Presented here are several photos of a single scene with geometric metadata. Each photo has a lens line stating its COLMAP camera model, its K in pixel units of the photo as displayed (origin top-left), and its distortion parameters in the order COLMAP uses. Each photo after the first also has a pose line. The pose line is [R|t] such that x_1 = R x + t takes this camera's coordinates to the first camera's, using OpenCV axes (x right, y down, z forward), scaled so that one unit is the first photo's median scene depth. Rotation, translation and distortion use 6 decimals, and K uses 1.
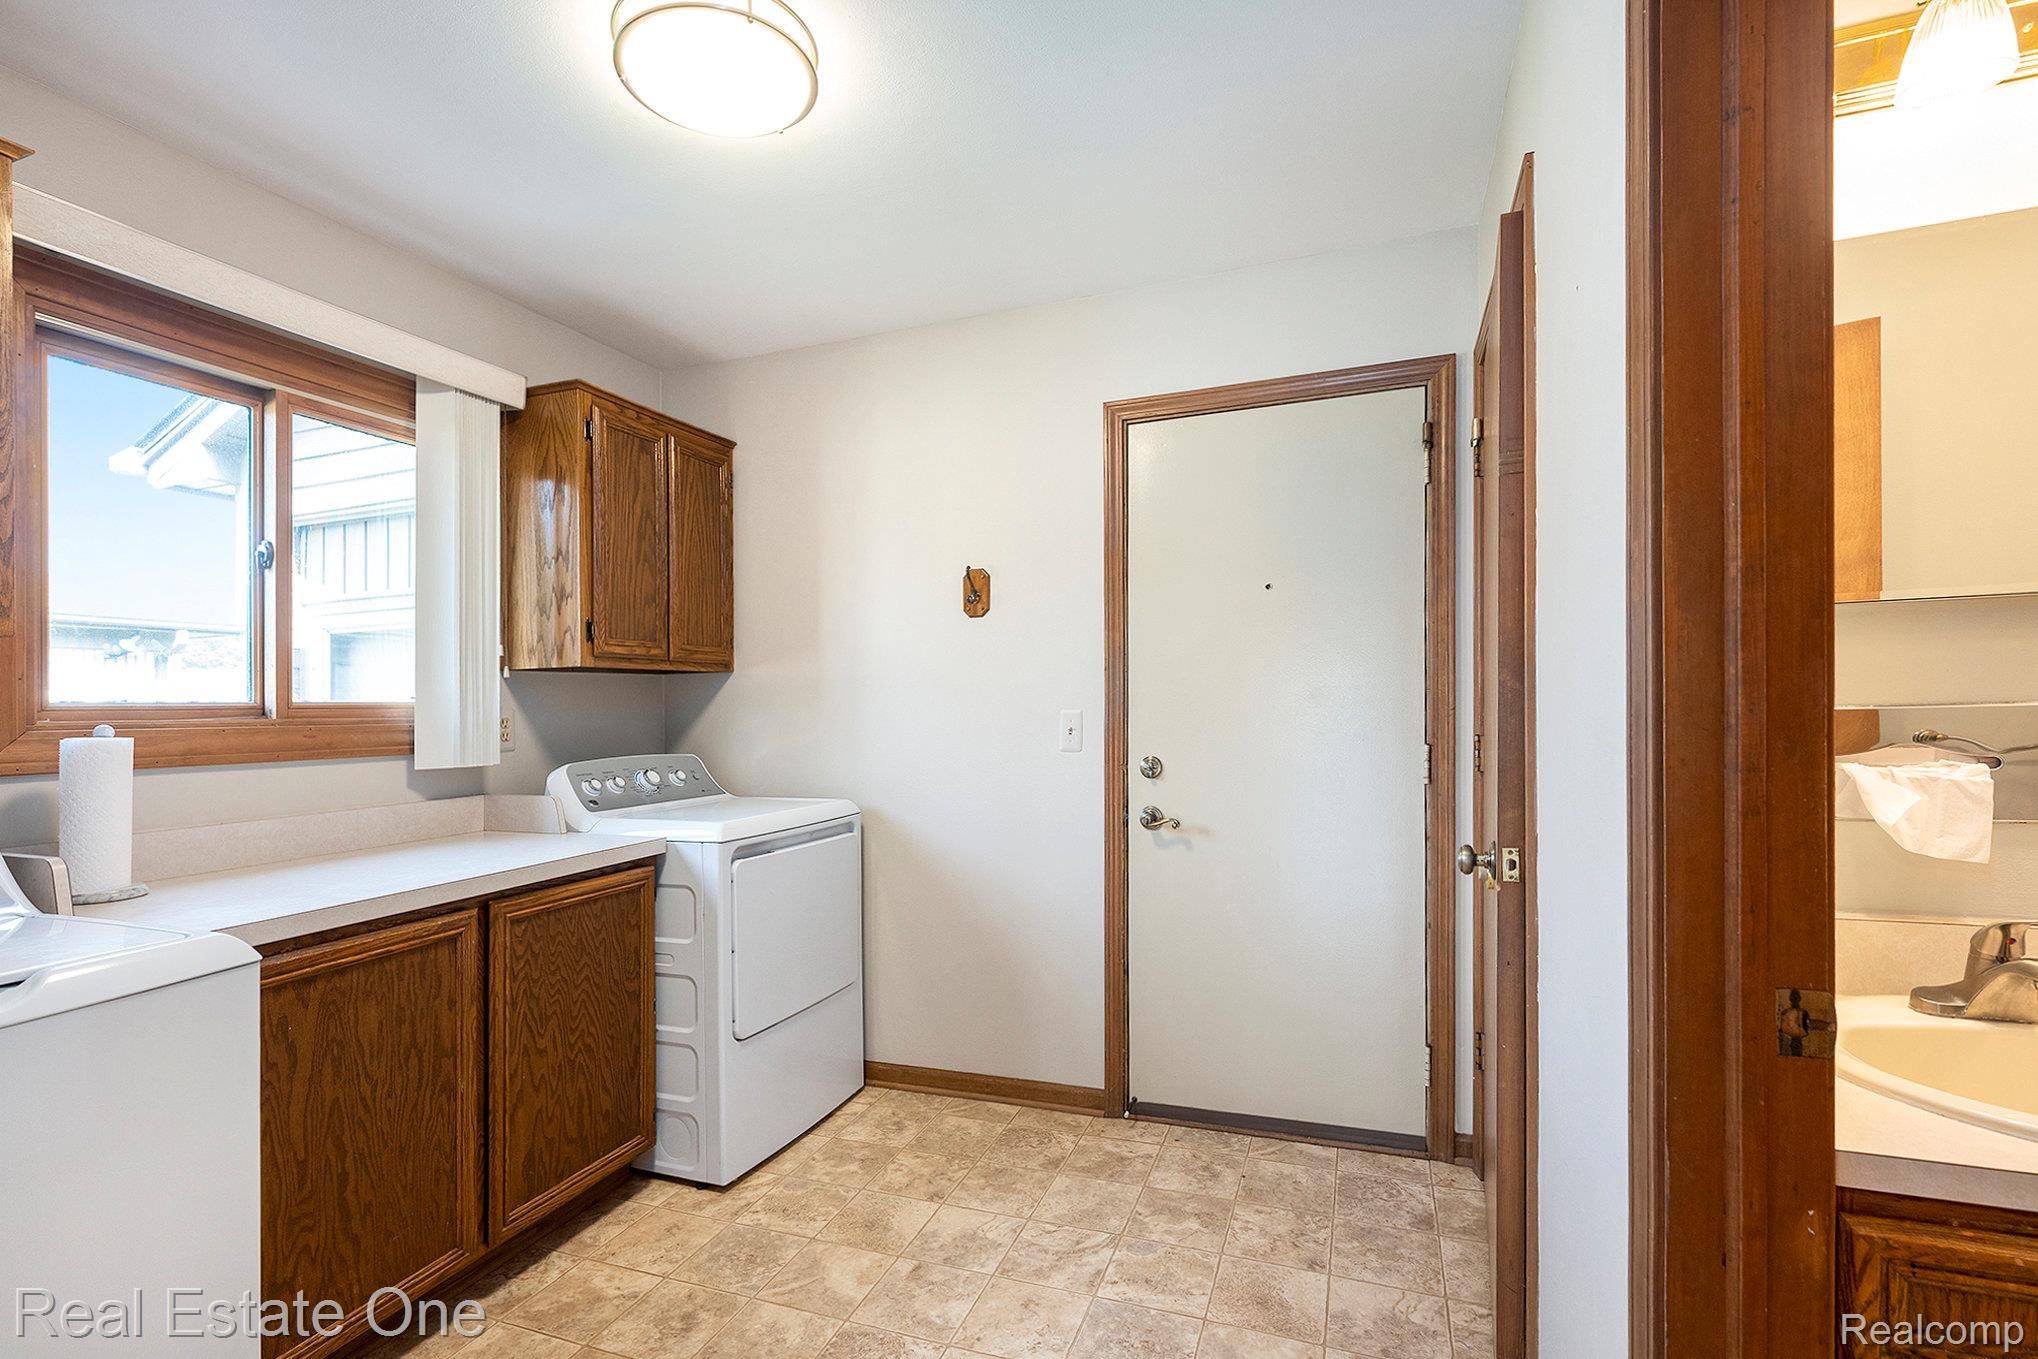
lens RADIAL K [[930.2, 0, 1020.2], [0, 930.2, 708.4], [0, 0, 1]] dist [-0.004682, -0.001447]
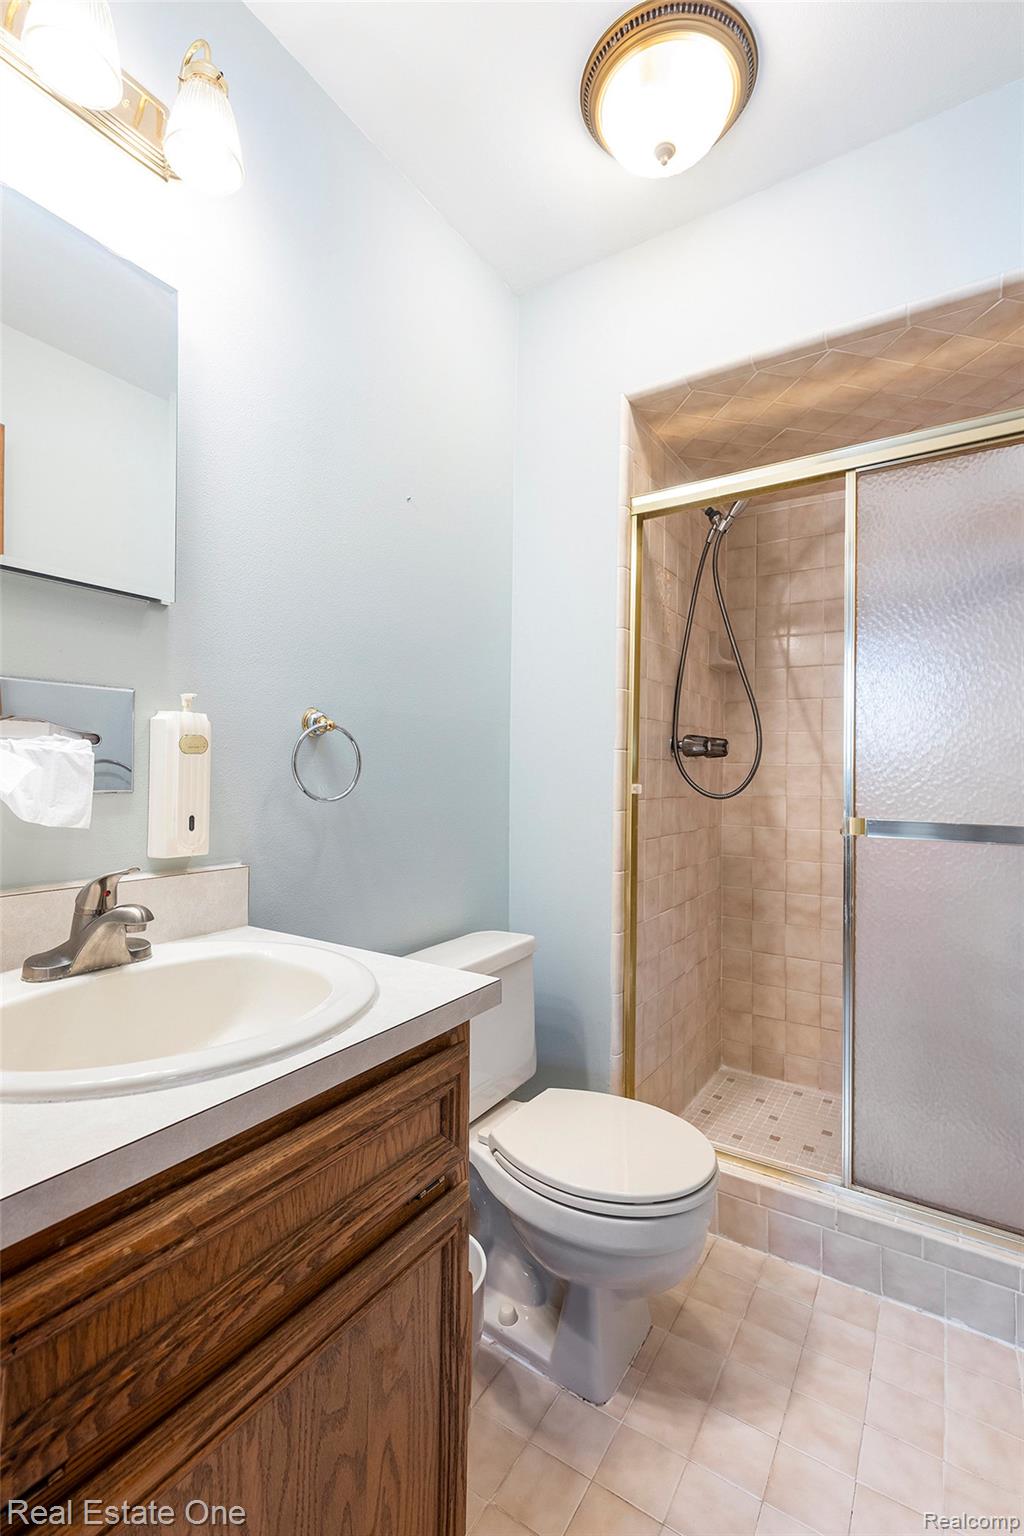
lens RADIAL K [[701.1, 0, 512.1], [0, 701.1, 779.0], [0, 0, 1]] dist [-0.004682, -0.001447]
pose [[0.206860, 0.013299, 0.978280, 0.366173], [-0.010460, 0.999881, -0.011380, 0.121588], [-0.978315, -0.007878, 0.206974, 0.364957]]
